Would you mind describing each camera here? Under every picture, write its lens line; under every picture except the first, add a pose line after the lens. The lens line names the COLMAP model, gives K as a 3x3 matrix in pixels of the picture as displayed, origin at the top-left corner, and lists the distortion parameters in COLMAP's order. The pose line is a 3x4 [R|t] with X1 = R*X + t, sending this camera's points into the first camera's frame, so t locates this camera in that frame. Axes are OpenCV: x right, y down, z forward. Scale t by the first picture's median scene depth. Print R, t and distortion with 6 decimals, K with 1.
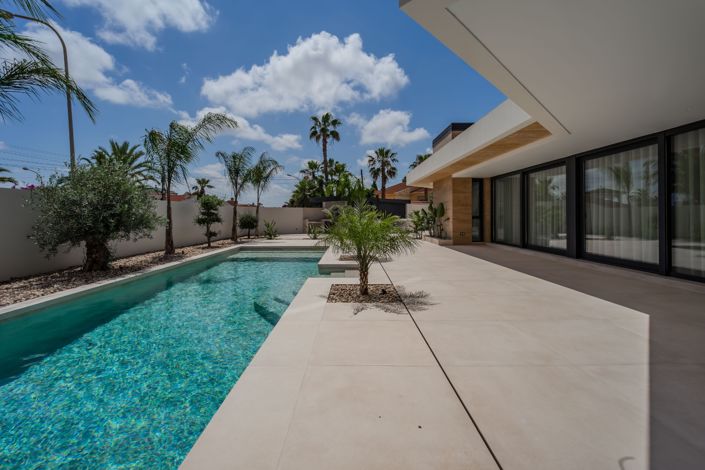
lens RADIAL K [[303.3, 0, 365.7], [0, 303.3, 214.2], [0, 0, 1]] dist [0.007070, -0.002732]
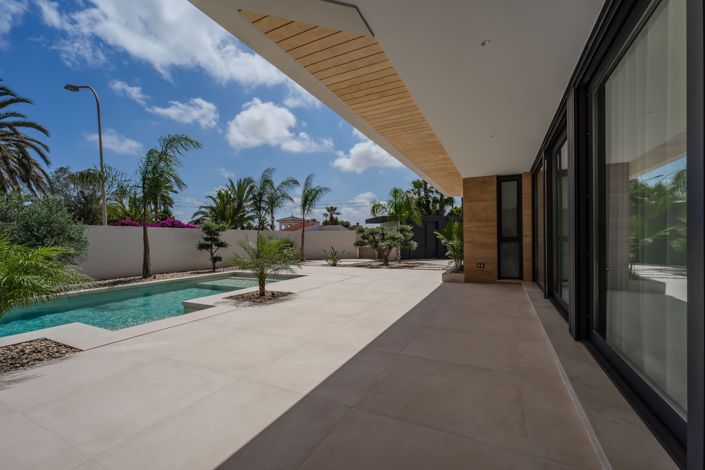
lens RADIAL K [[303.3, 0, 355.3], [0, 303.3, 236.3], [0, 0, 1]] dist [0.007070, -0.002732]
pose [[0.880845, -0.016994, -0.473099, 0.242907], [0.015875, 0.999854, -0.006357, 0.002081], [0.473138, -0.001911, 0.880986, 0.202620]]
